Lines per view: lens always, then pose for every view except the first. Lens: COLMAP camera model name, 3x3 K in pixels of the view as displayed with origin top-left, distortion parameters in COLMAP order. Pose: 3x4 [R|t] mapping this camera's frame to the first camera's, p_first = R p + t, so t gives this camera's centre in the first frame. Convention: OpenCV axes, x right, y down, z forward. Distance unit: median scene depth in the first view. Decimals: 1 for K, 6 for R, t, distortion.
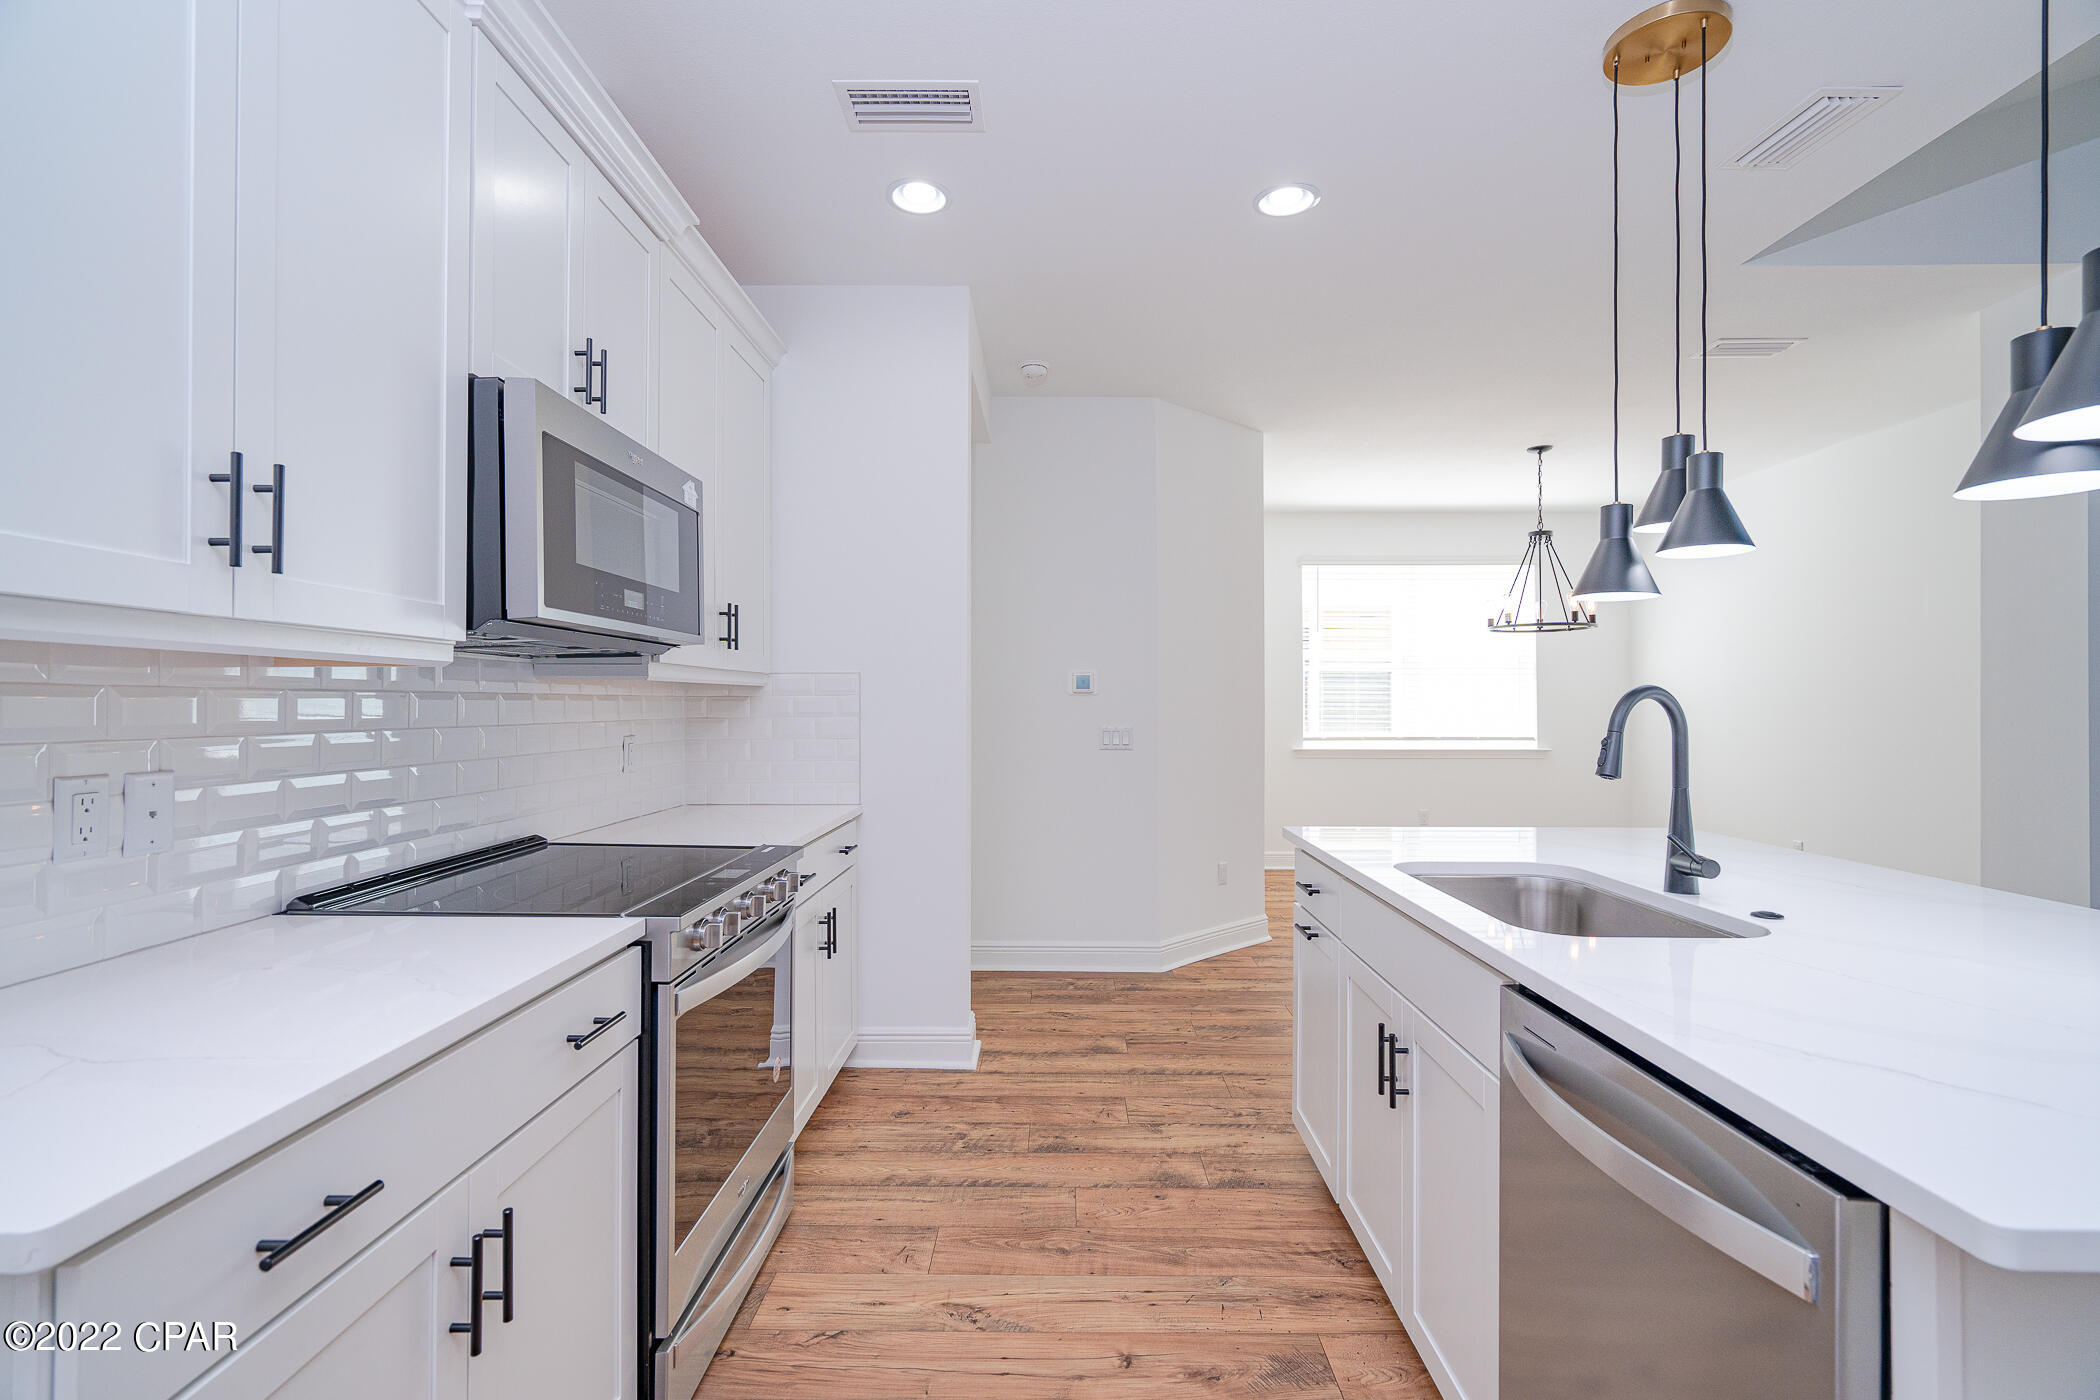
lens RADIAL K [[946.3, 0, 1045.9], [0, 946.3, 699.6], [0, 0, 1]] dist [-0.002147, 0.001002]
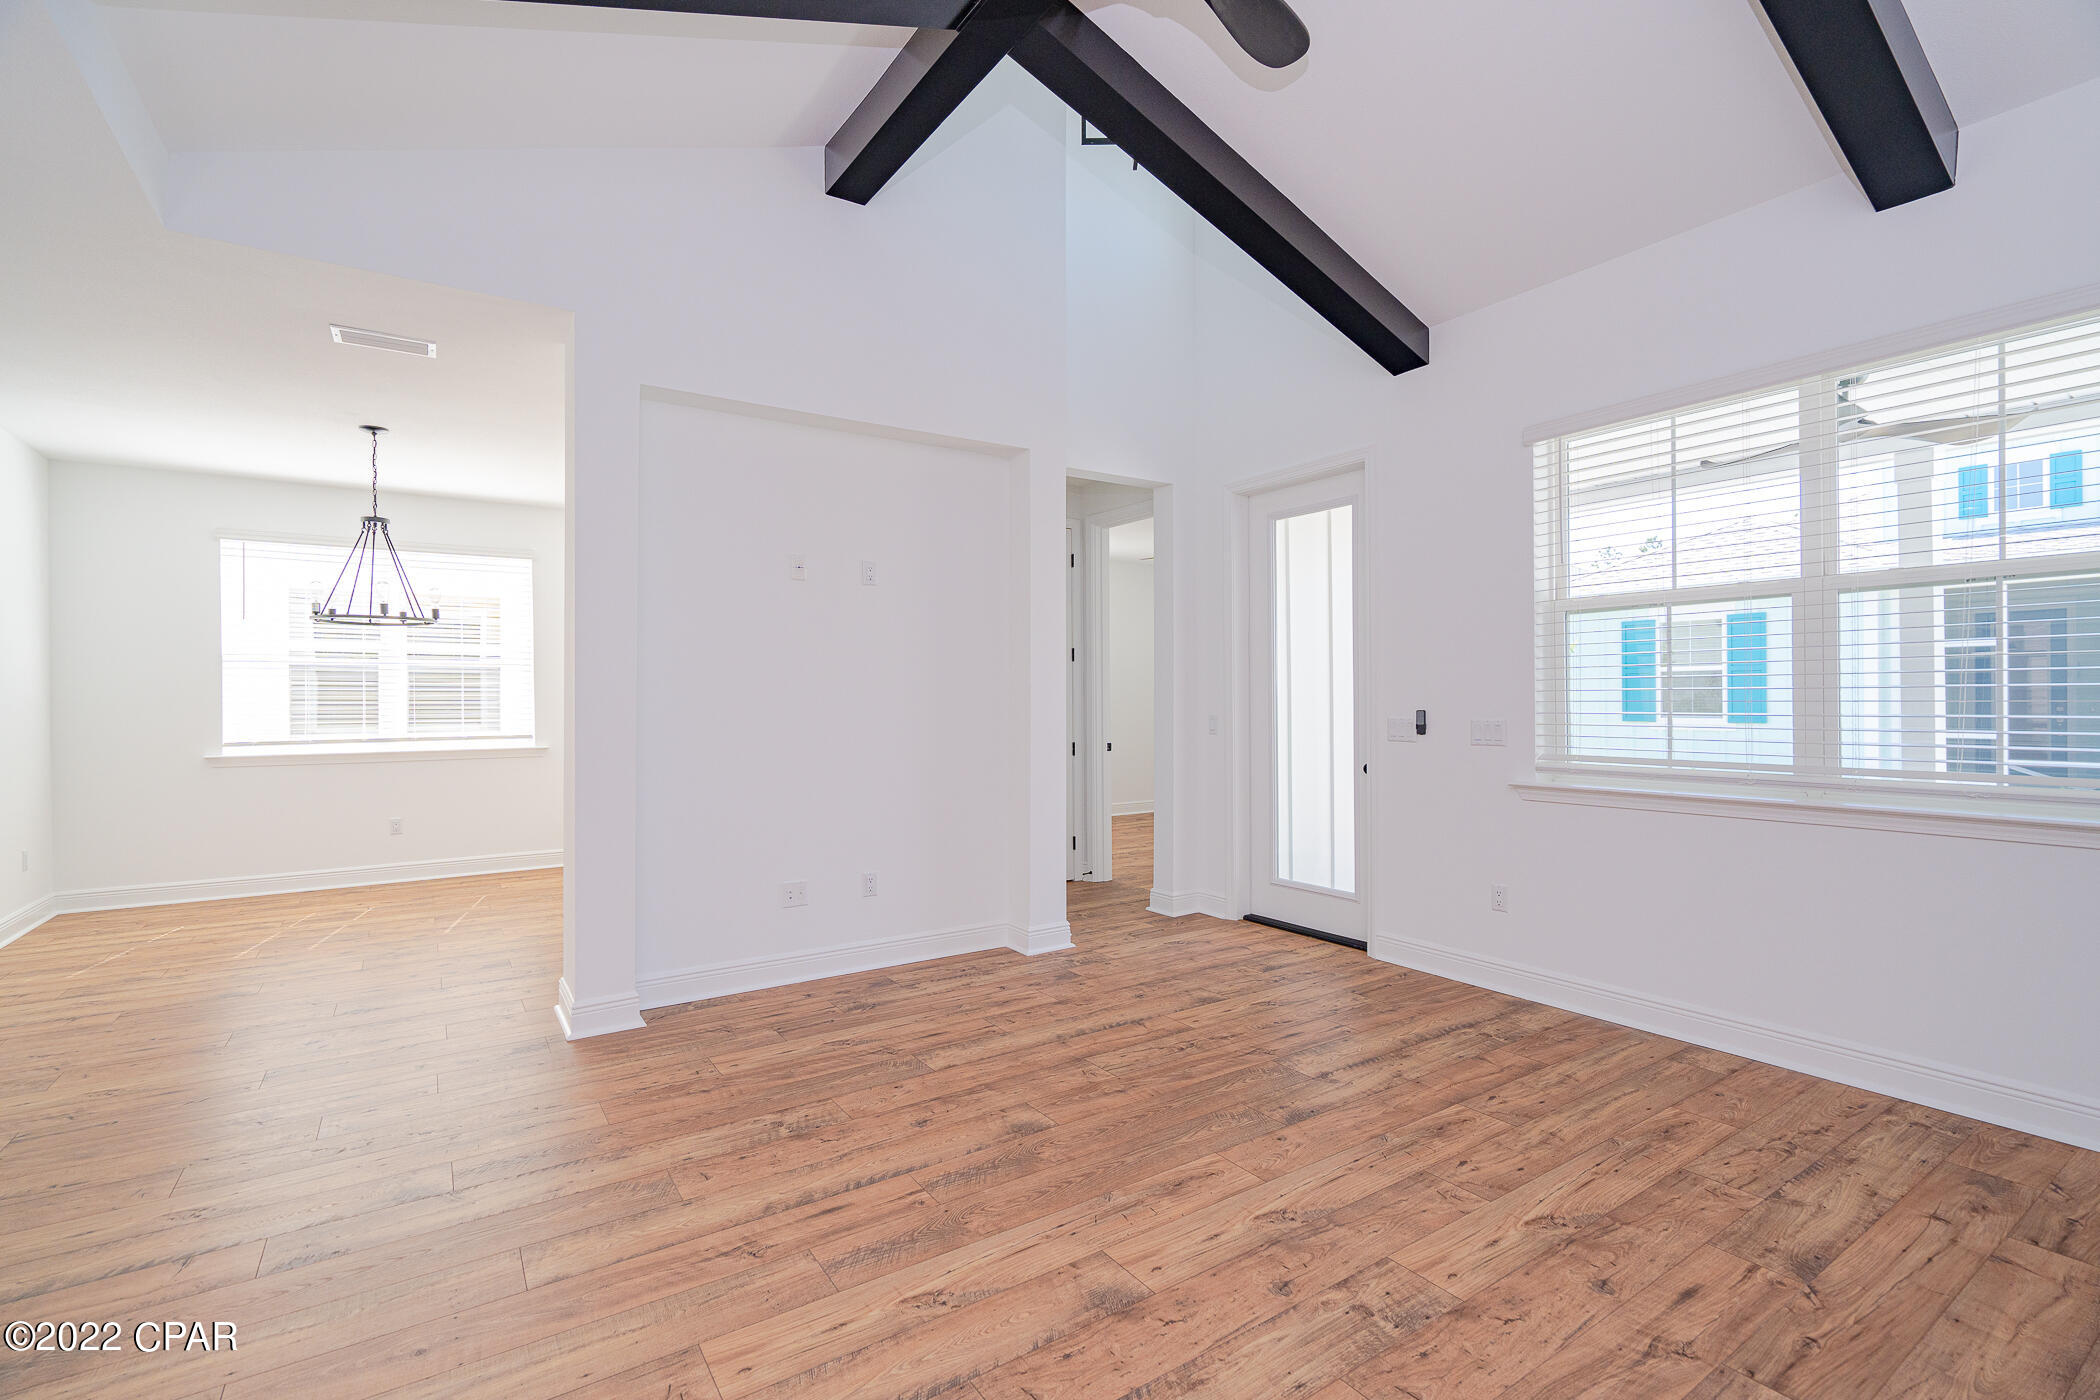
lens RADIAL K [[946.3, 0, 1049.3], [0, 946.3, 696.5], [0, 0, 1]] dist [0.000750, 0.001020]
pose [[0.822444, -0.004127, 0.568831, 1.424902], [0.003972, 0.999991, 0.001513, 0.001406], [-0.568832, 0.001015, 0.822453, -0.398143]]
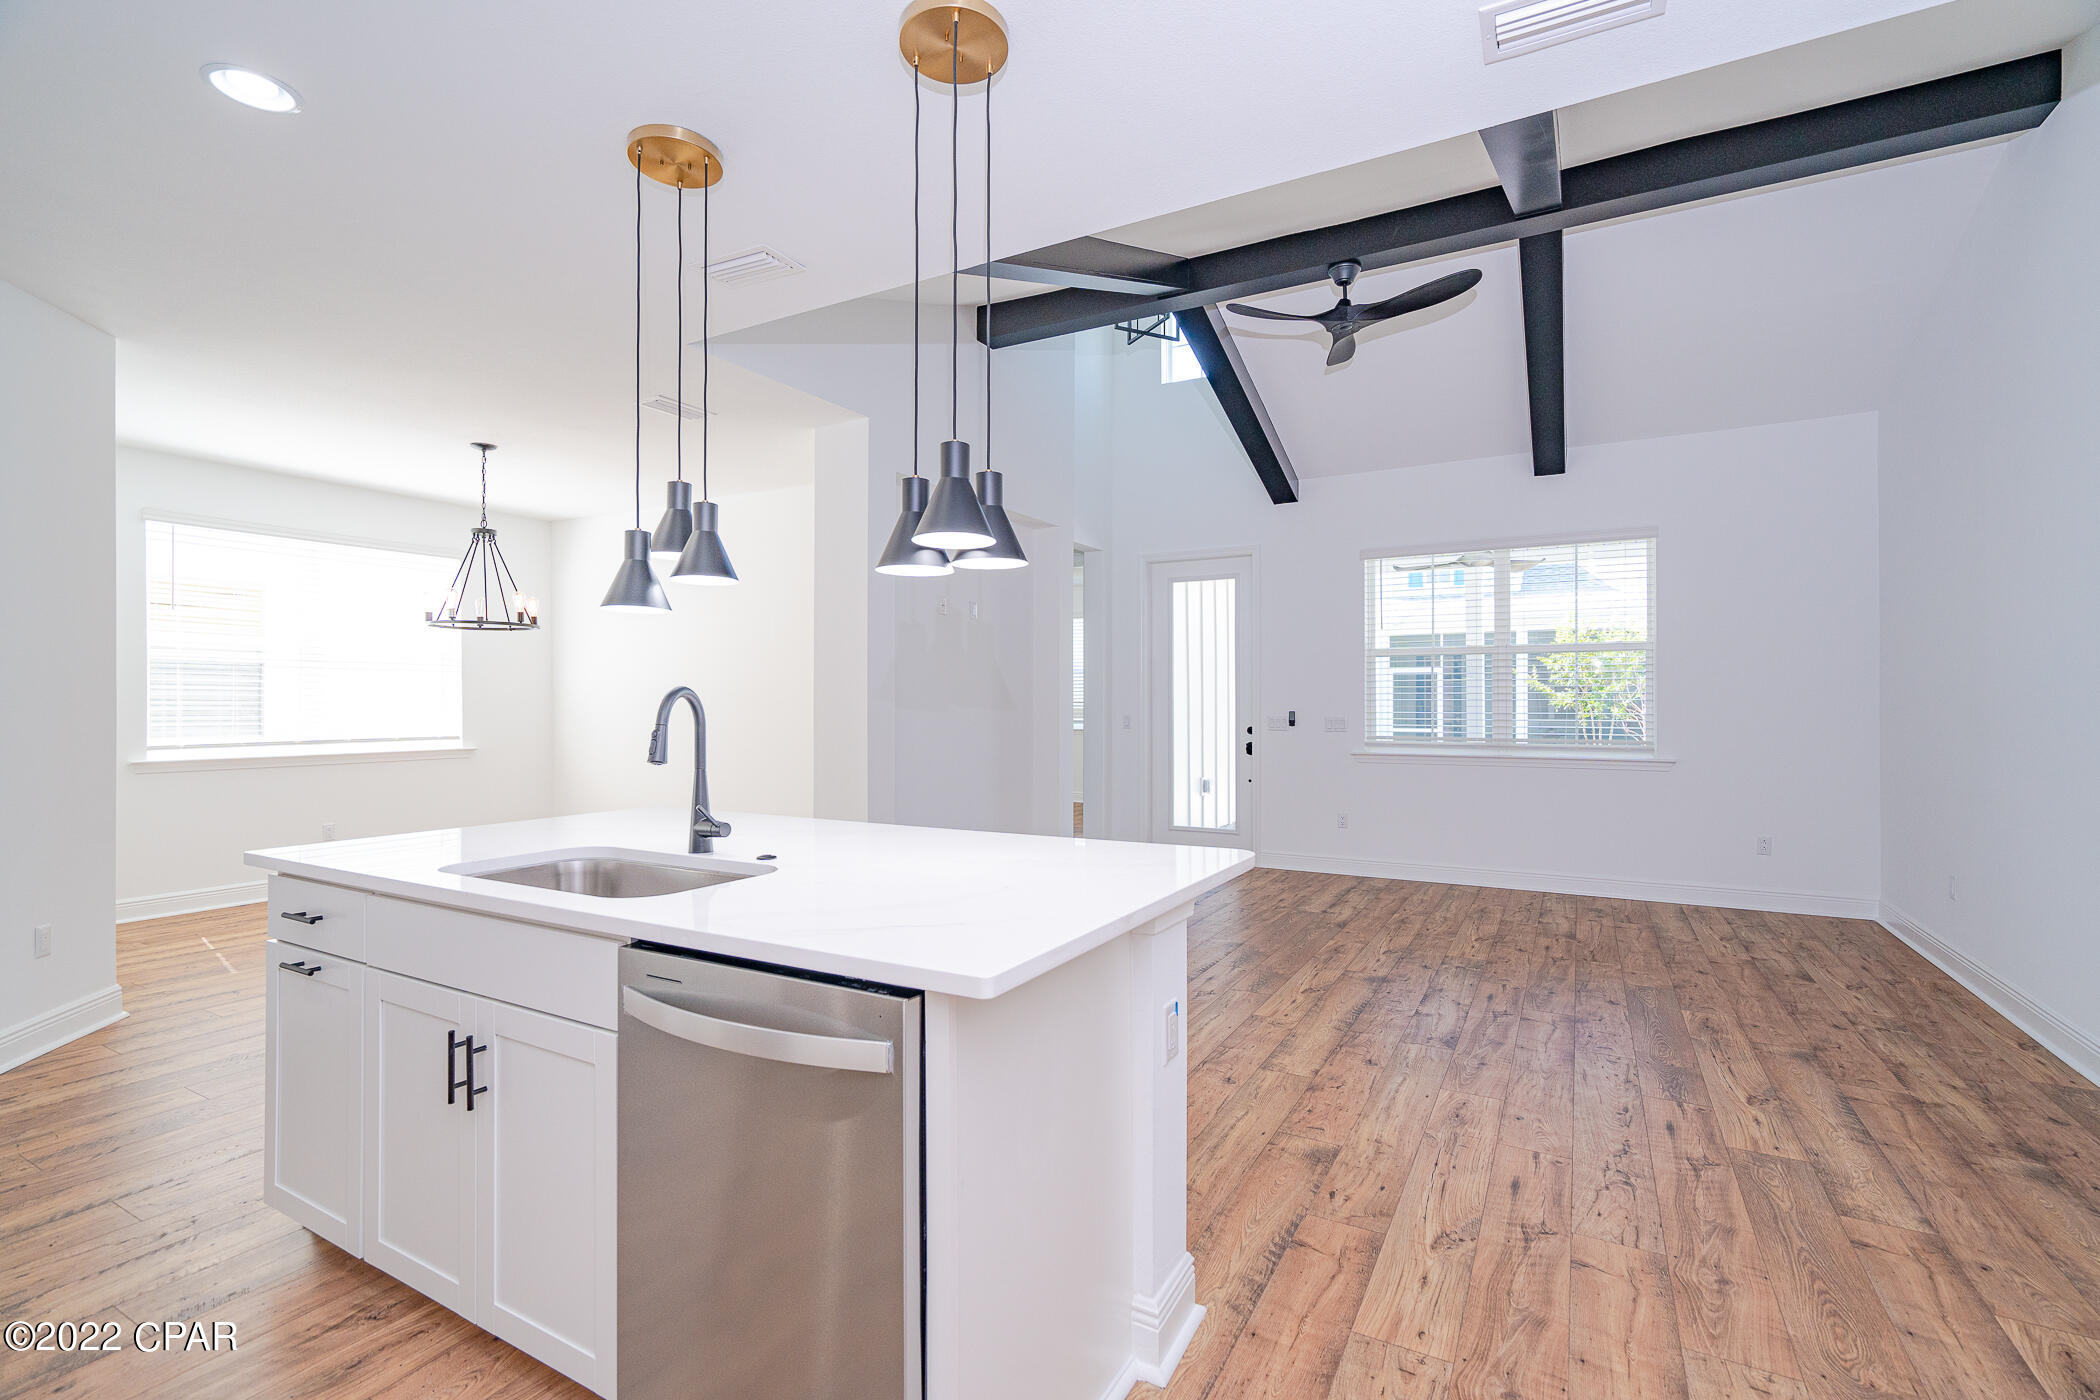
lens RADIAL K [[946.3, 0, 1049.3], [0, 946.3, 696.5], [0, 0, 1]] dist [0.000750, 0.001020]
pose [[0.477996, 0.005030, 0.878348, -0.180711], [-0.003866, 0.999986, -0.003623, 0.000165], [-0.878354, -0.001664, 0.478009, -0.004030]]
